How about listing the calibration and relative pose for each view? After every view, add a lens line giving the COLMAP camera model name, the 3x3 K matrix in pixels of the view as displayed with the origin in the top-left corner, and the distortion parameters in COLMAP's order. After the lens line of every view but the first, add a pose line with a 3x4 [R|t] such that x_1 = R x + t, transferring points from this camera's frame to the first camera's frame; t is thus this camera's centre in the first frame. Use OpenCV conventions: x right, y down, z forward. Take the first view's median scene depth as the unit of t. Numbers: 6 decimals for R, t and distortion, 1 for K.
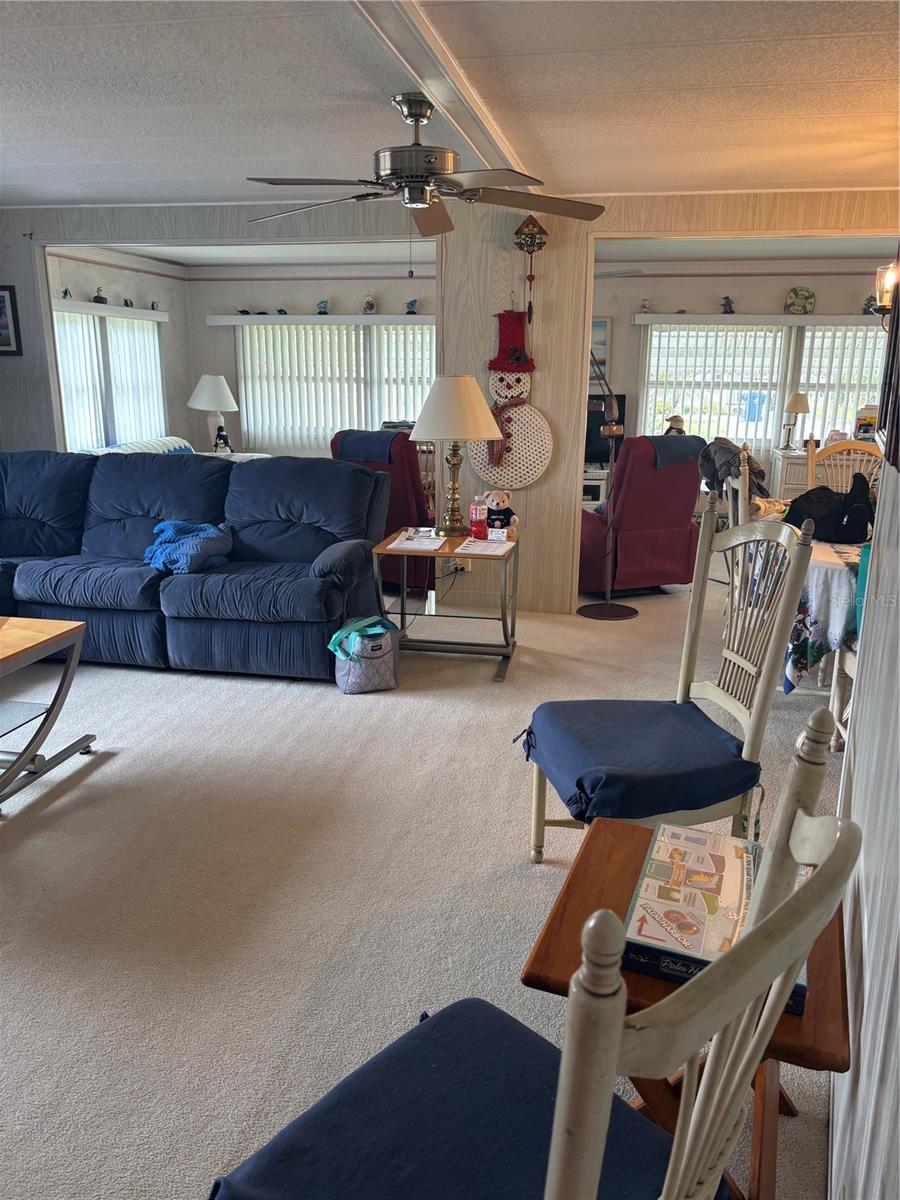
lens RADIAL K [[902.3, 0, 460.5], [0, 902.3, 608.0], [0, 0, 1]] dist [0.048424, -0.053993]
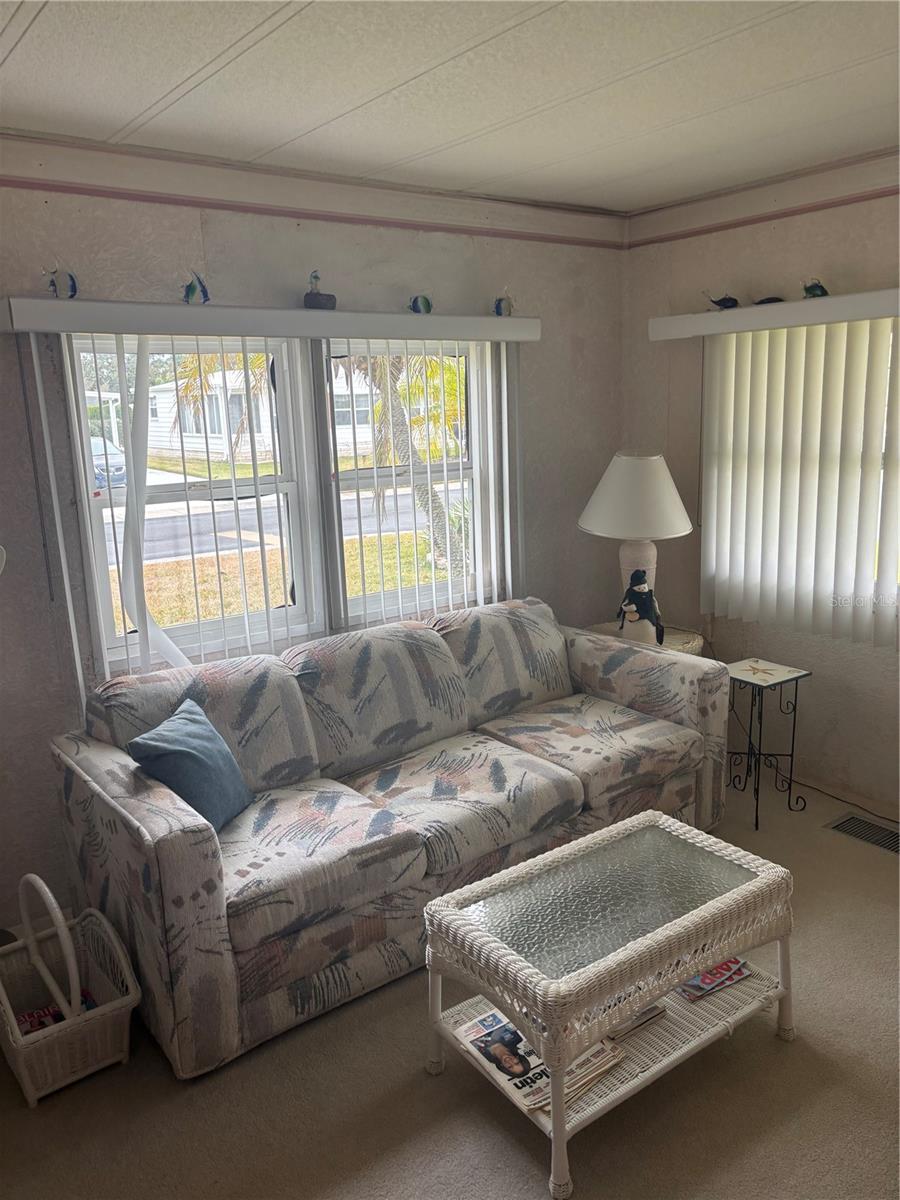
lens RADIAL K [[902.3, 0, 460.5], [0, 902.3, 608.0], [0, 0, 1]] dist [0.048424, -0.053993]
pose [[0.760397, 0.113874, -0.639397, -0.051665], [-0.129664, 0.991306, 0.022346, -0.182640], [0.636383, 0.065915, 0.768552, 0.617829]]
